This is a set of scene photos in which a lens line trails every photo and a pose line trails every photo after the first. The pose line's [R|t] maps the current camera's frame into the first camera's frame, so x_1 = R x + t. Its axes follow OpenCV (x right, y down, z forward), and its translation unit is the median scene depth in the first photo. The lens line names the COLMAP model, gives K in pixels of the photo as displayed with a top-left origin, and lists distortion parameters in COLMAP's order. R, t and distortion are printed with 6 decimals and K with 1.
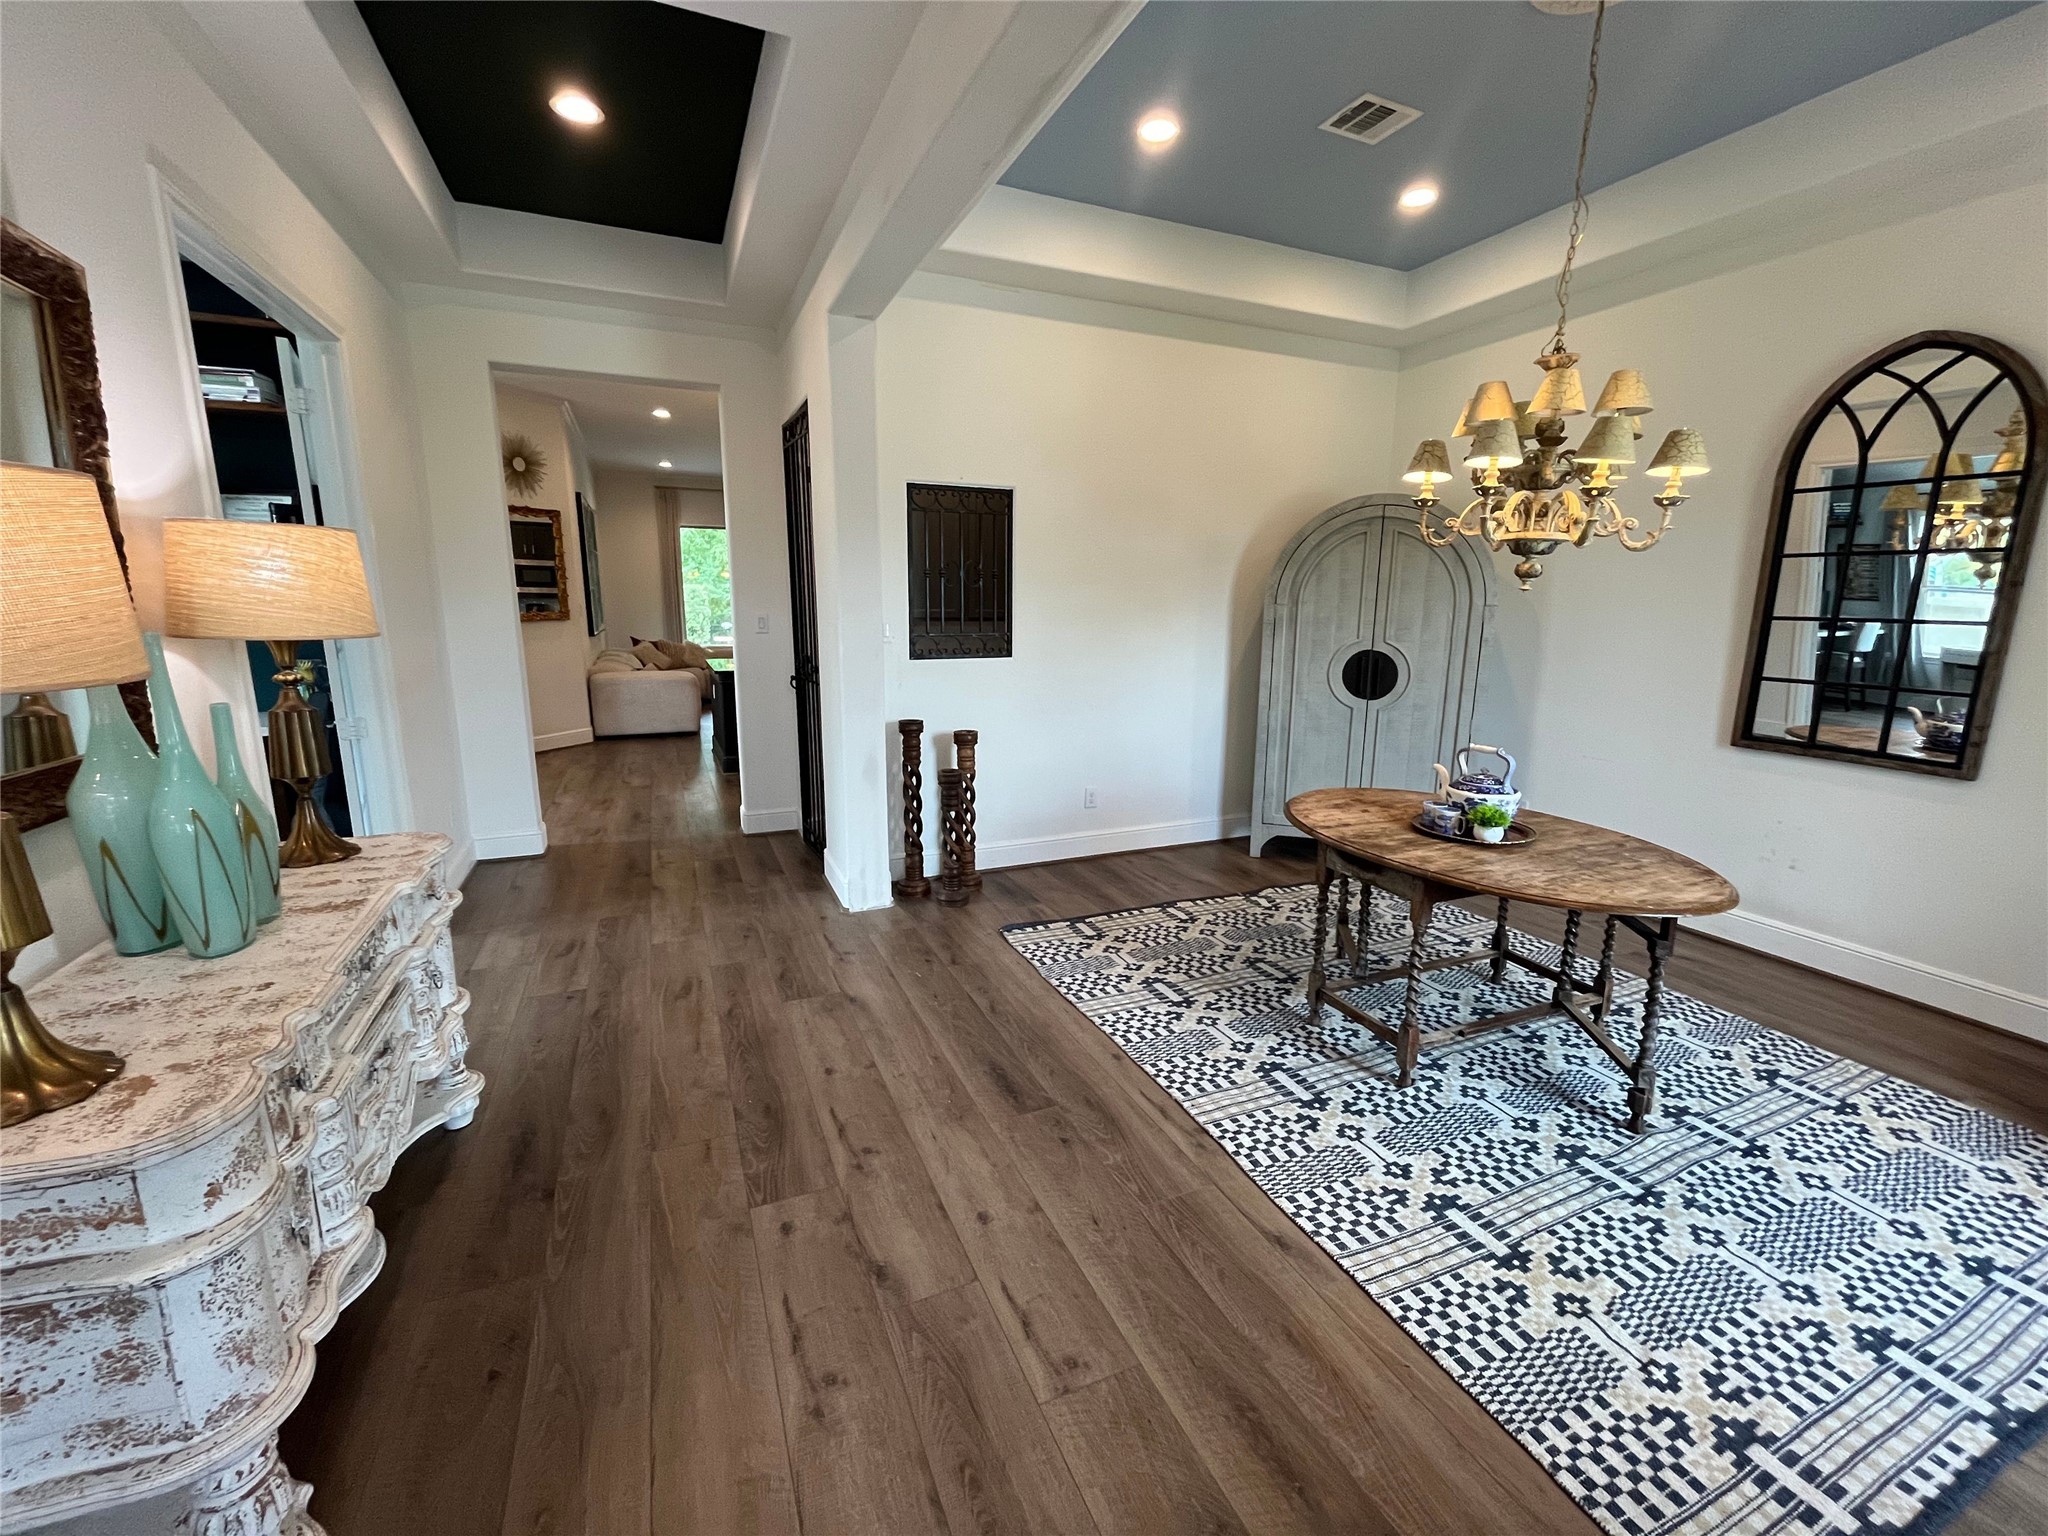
lens RADIAL K [[838.1, 0, 1029.6], [0, 838.1, 765.5], [0, 0, 1]] dist [0.003055, 0.000216]
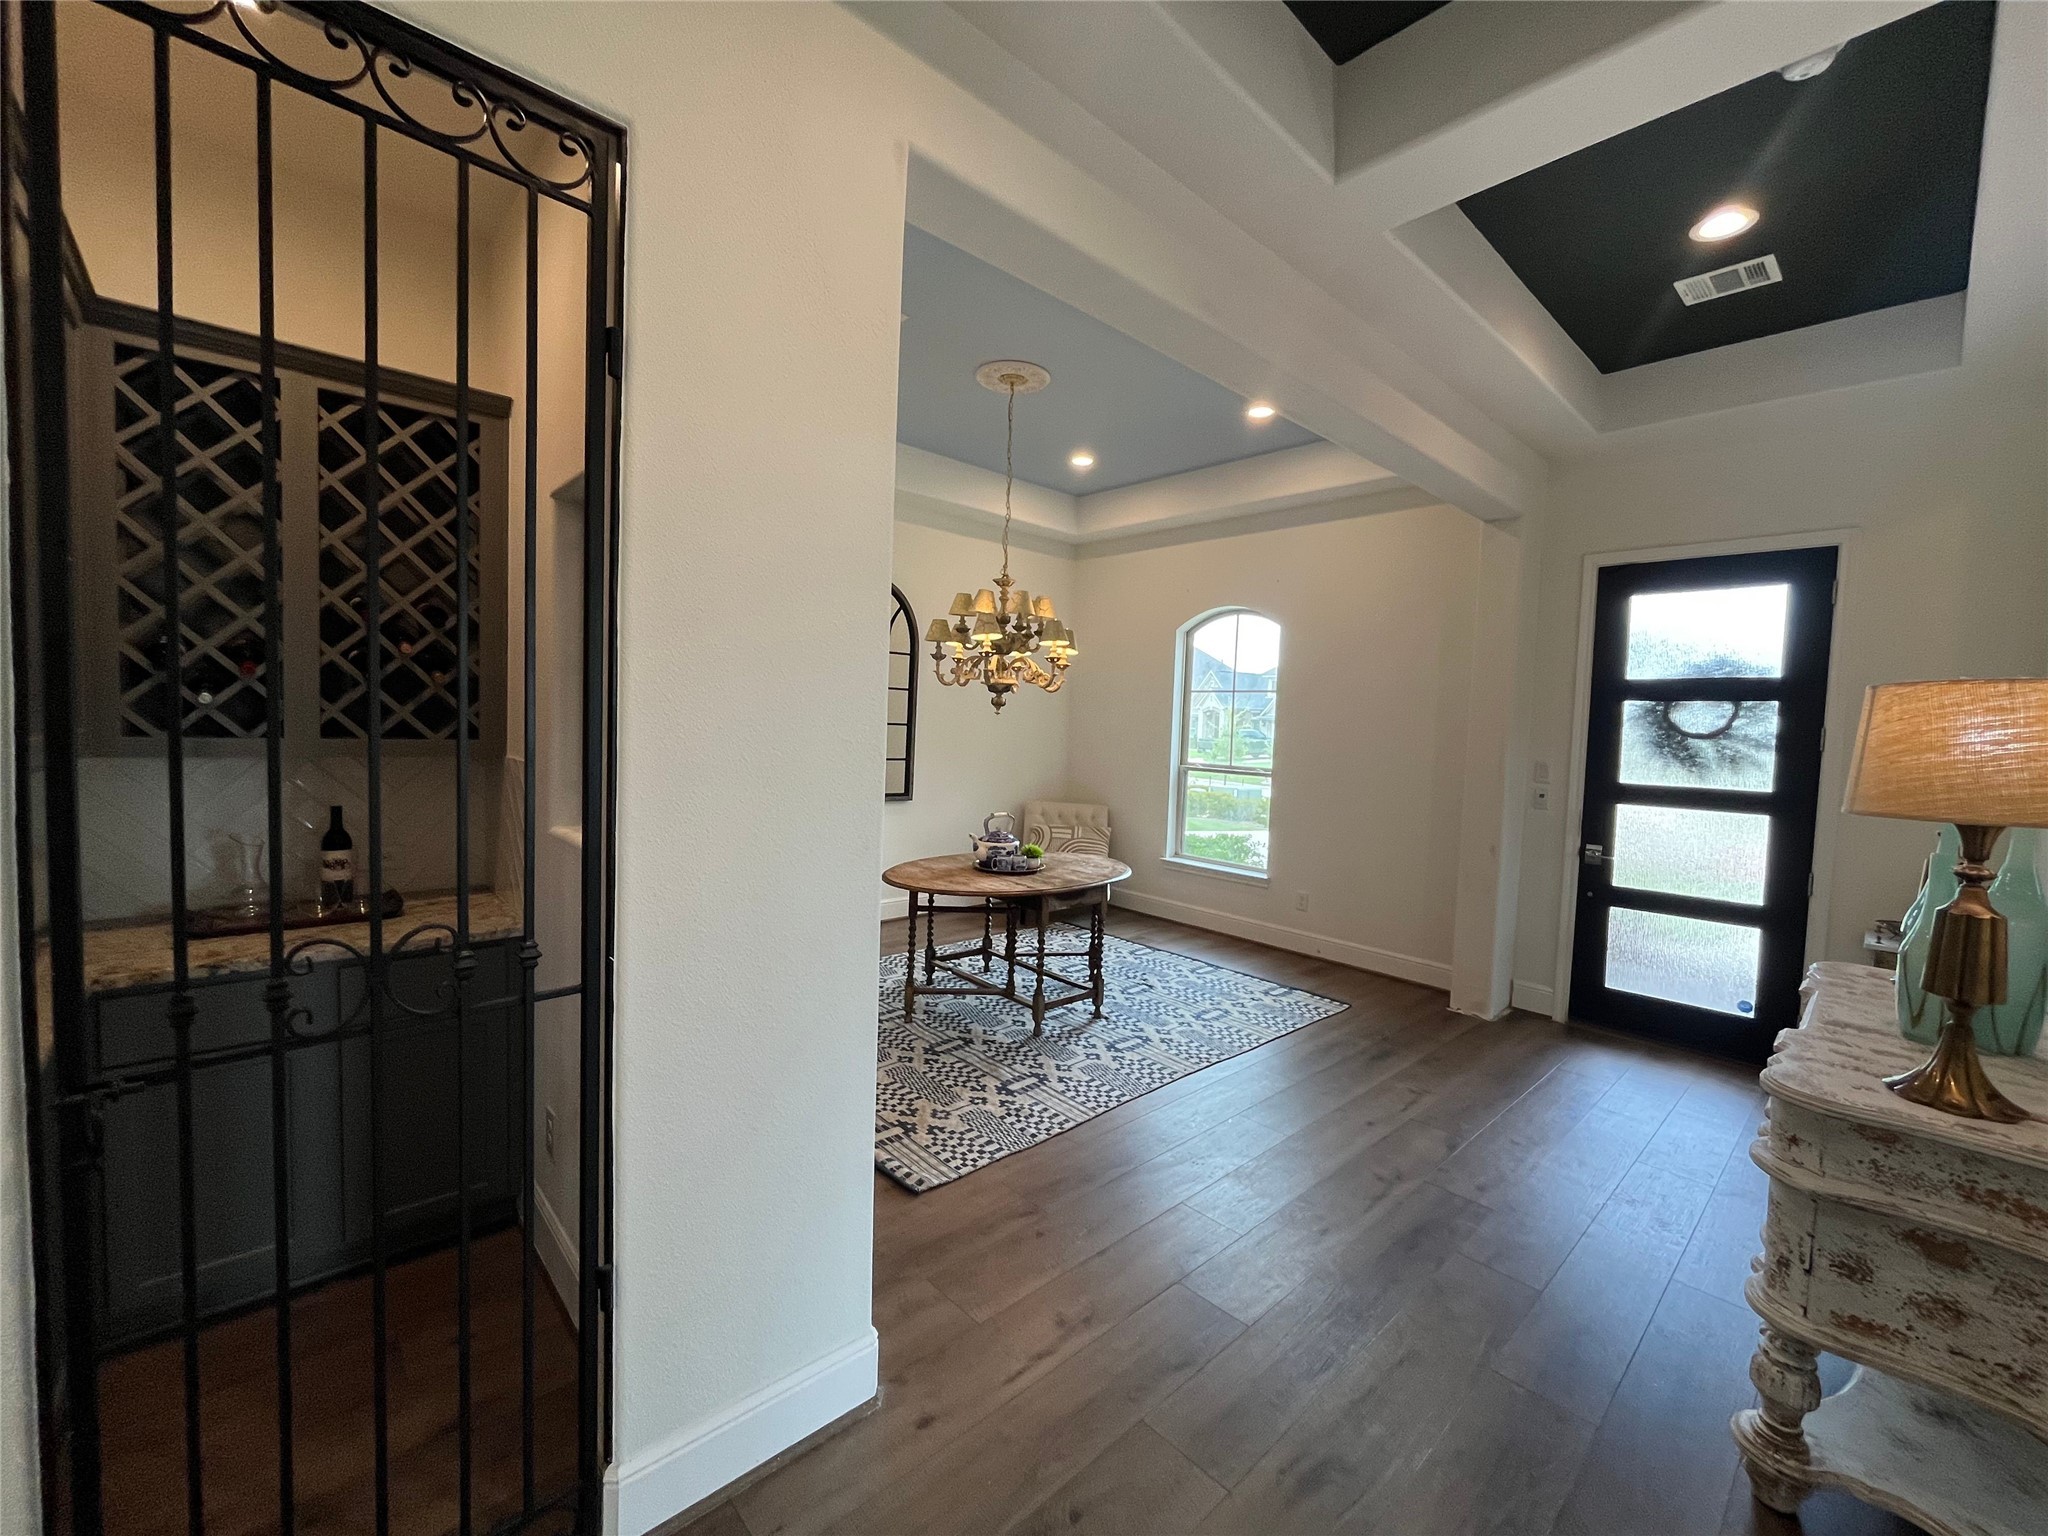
lens RADIAL K [[838.1, 0, 1025.0], [0, 838.1, 757.1], [0, 0, 1]] dist [0.003055, 0.000216]
pose [[-0.323656, -0.061821, 0.944153, -0.973695], [0.151142, 0.981672, 0.116089, -0.310184], [-0.934025, 0.180274, -0.308381, 1.493055]]
